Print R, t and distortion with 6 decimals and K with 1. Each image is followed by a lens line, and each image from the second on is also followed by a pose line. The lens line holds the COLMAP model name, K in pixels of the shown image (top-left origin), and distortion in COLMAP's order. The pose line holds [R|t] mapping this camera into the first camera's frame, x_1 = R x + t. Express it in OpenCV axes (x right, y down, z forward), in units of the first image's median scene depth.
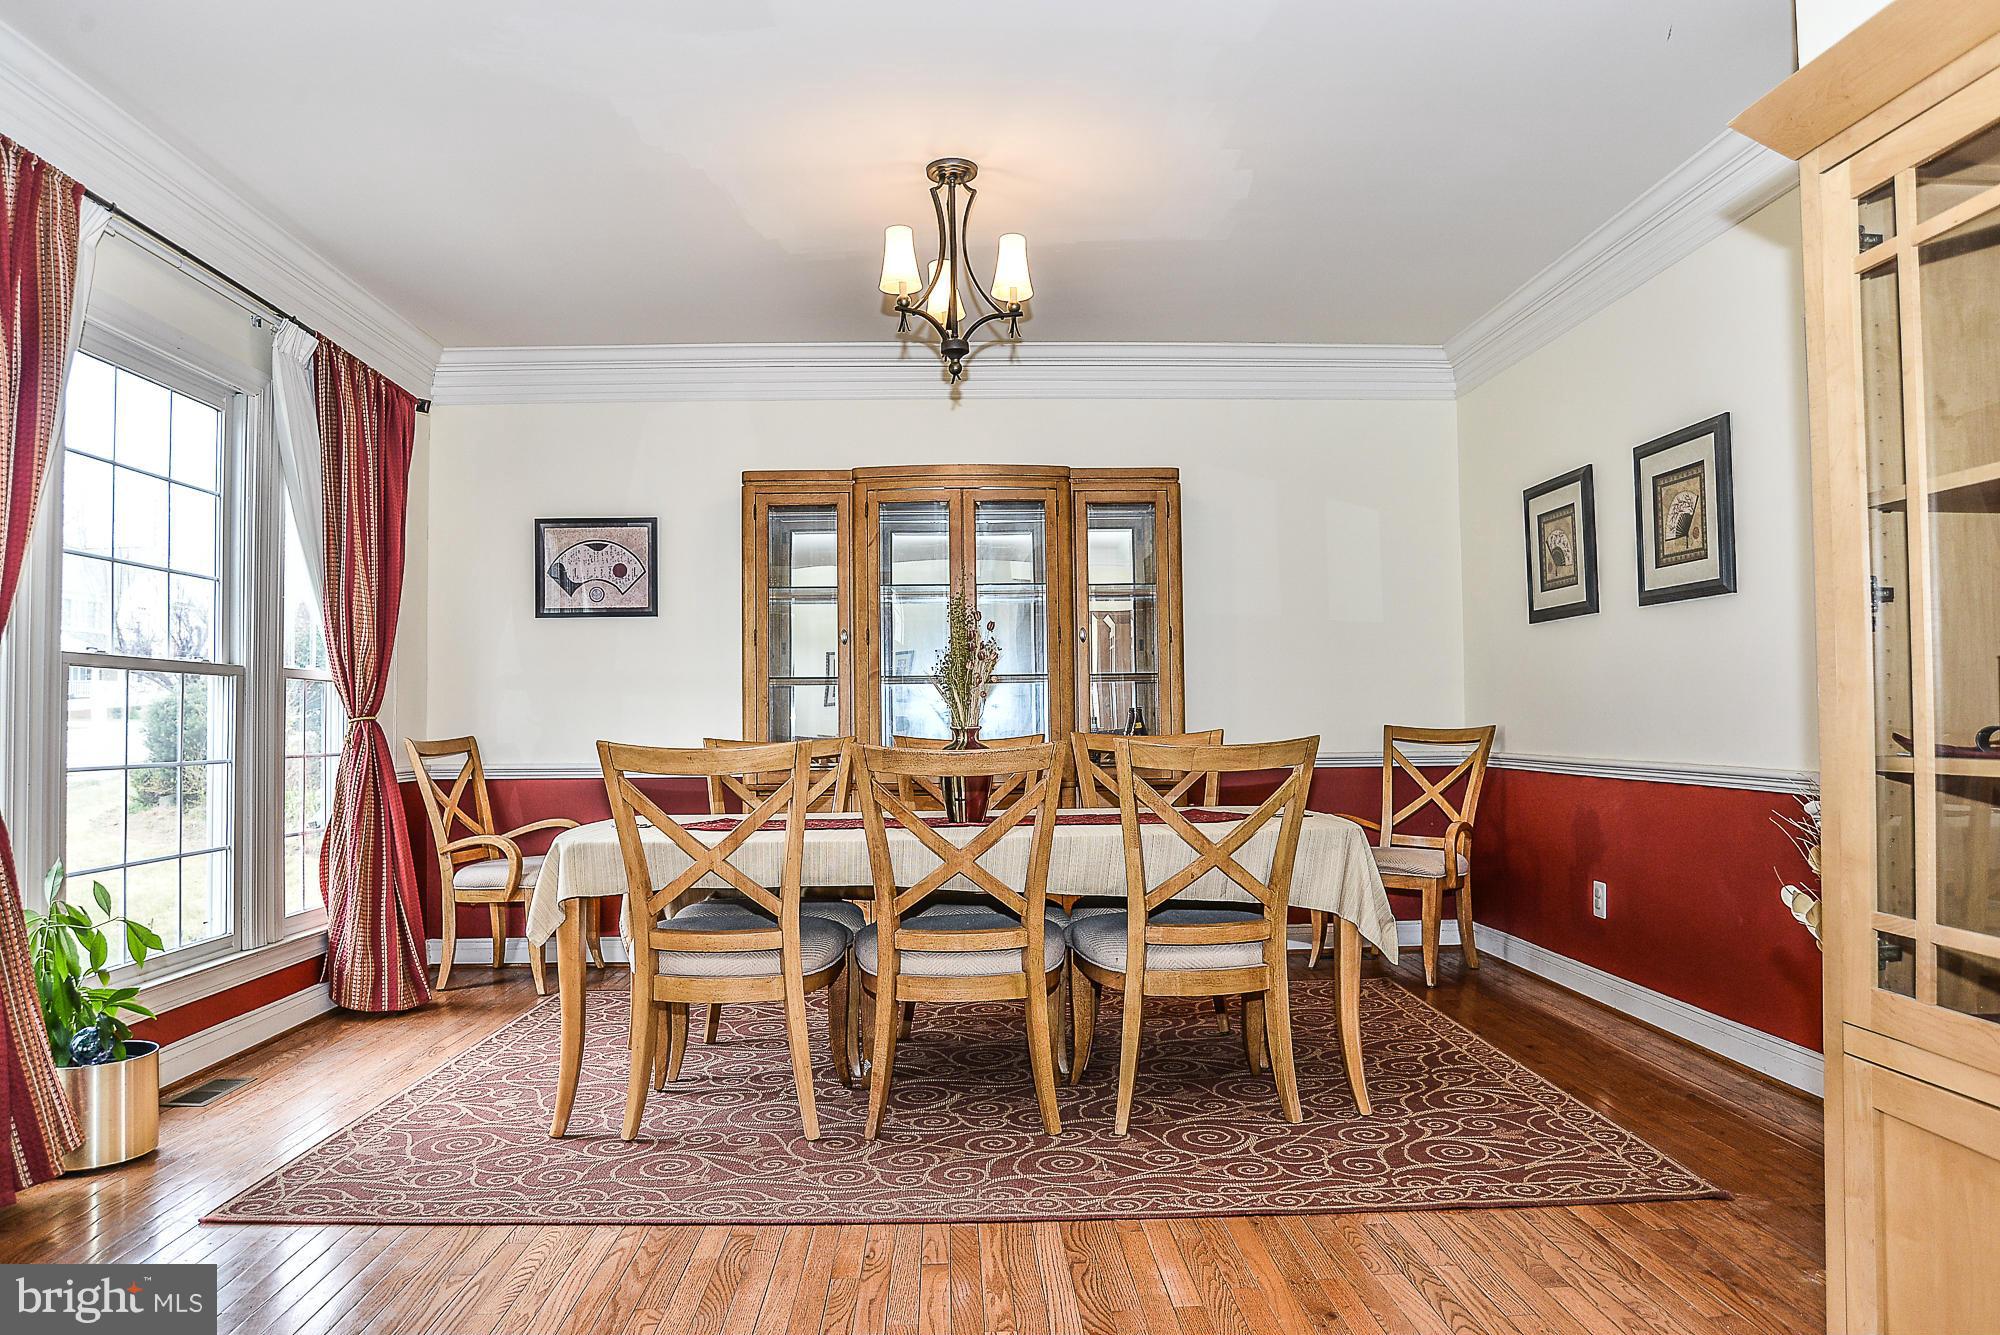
lens RADIAL K [[1289.8, 0, 1009.5], [0, 1289.8, 688.9], [0, 0, 1]] dist [-0.062326, 0.015616]
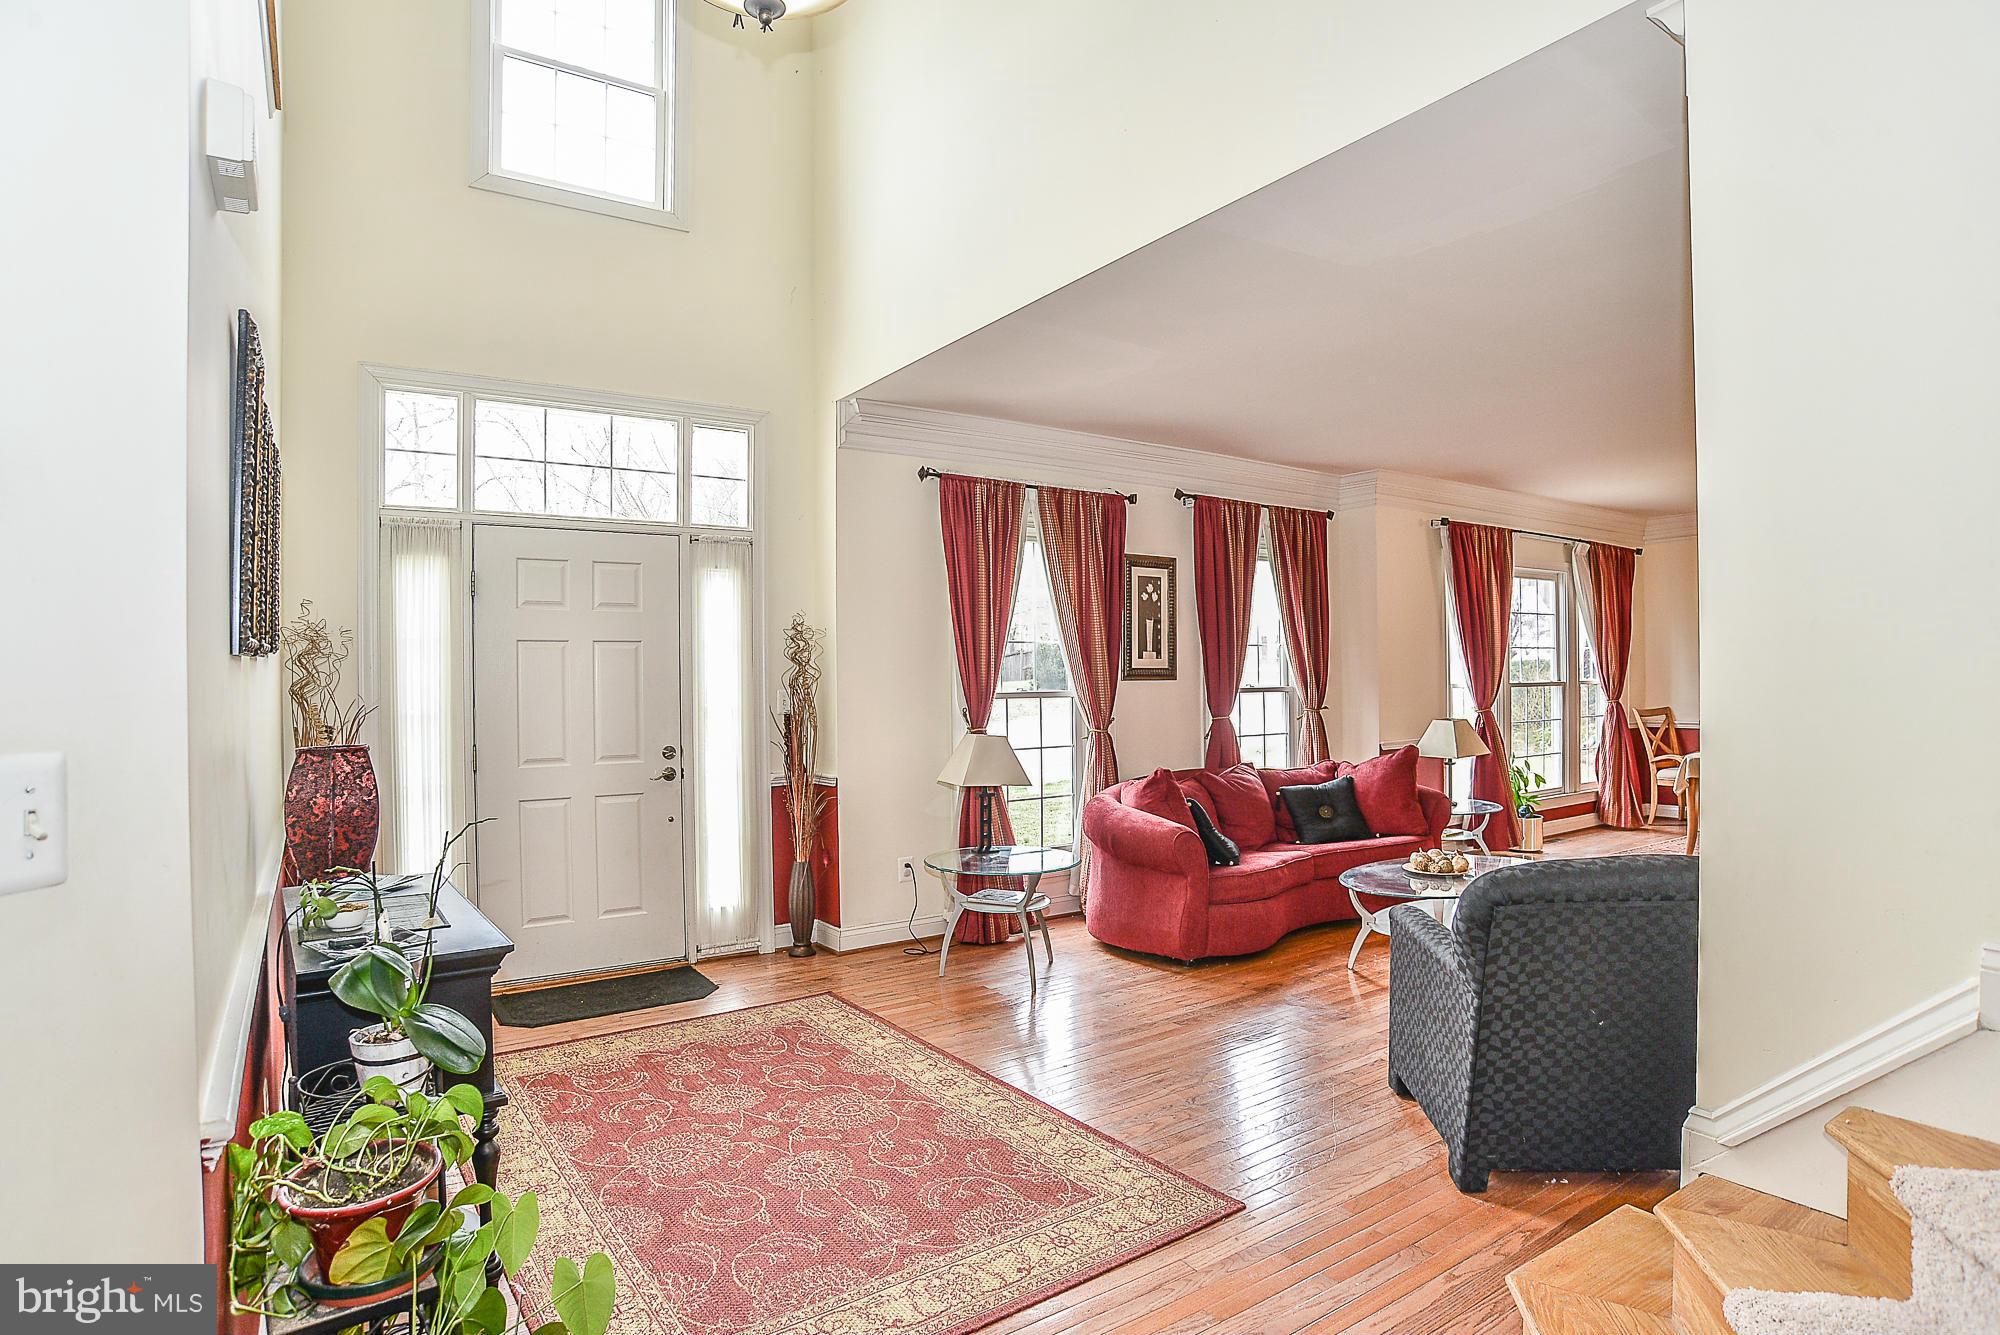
lens RADIAL K [[1103.7, 0, 1040.9], [0, 1103.7, 682.5], [0, 0, 1]] dist [-0.045905, 0.010063]
pose [[0.573205, 0.010359, -0.819347, 0.585159], [0.027741, 0.999102, 0.032039, -0.116168], [0.818942, -0.041094, 0.572402, -1.112609]]
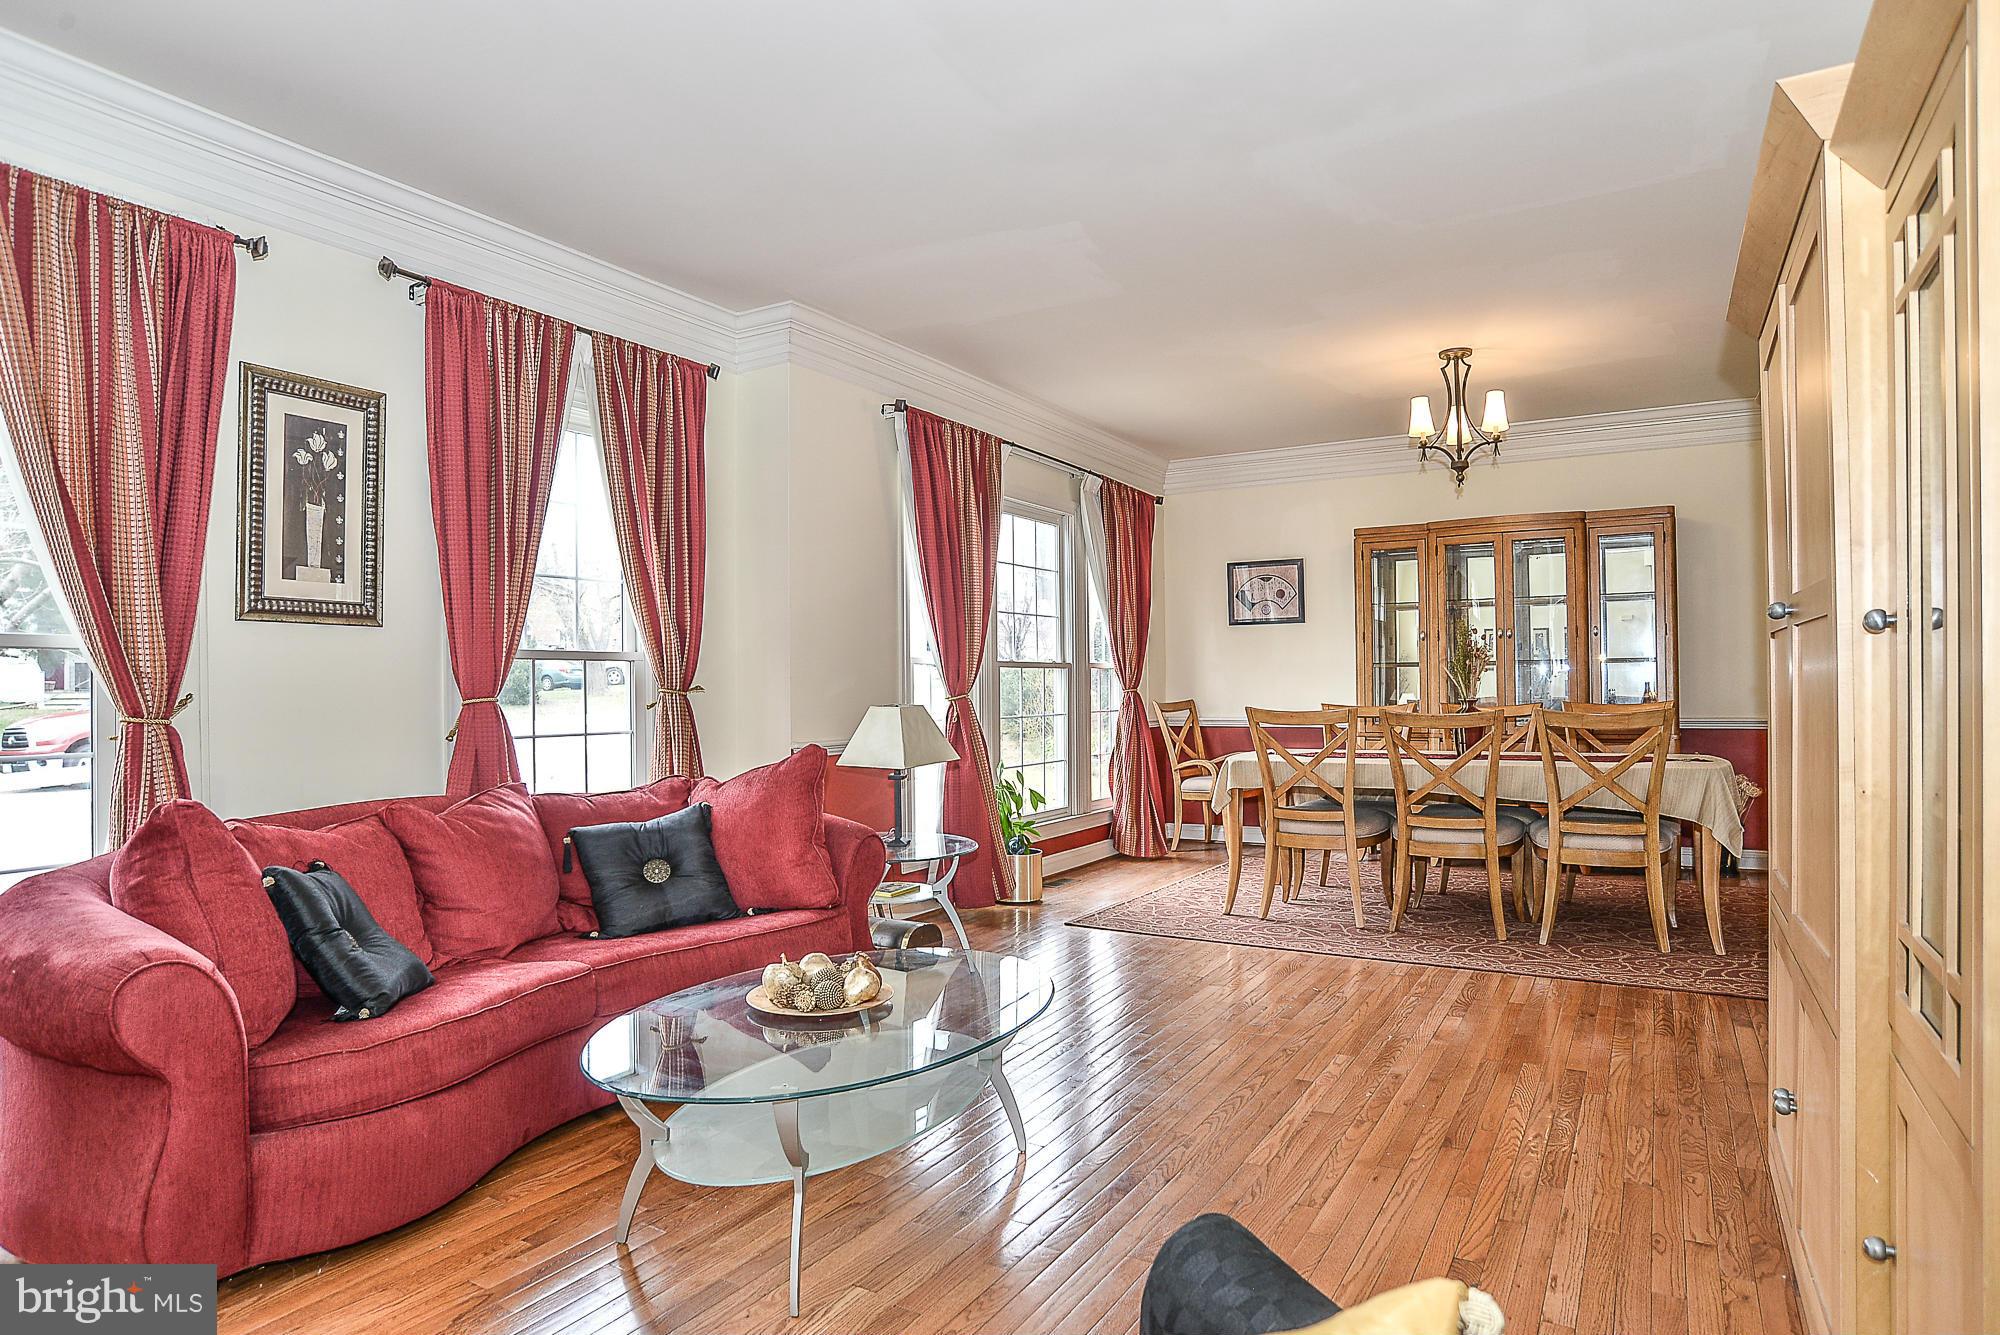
lens RADIAL K [[1171.9, 0, 1016.4], [0, 1171.9, 671.9], [0, 0, 1]] dist [-0.037124, 0.002710]
pose [[0.845397, -0.004312, -0.534121, 0.247483], [0.015166, 0.999758, 0.015934, -0.033914], [0.533923, -0.021571, 0.845258, -0.502317]]
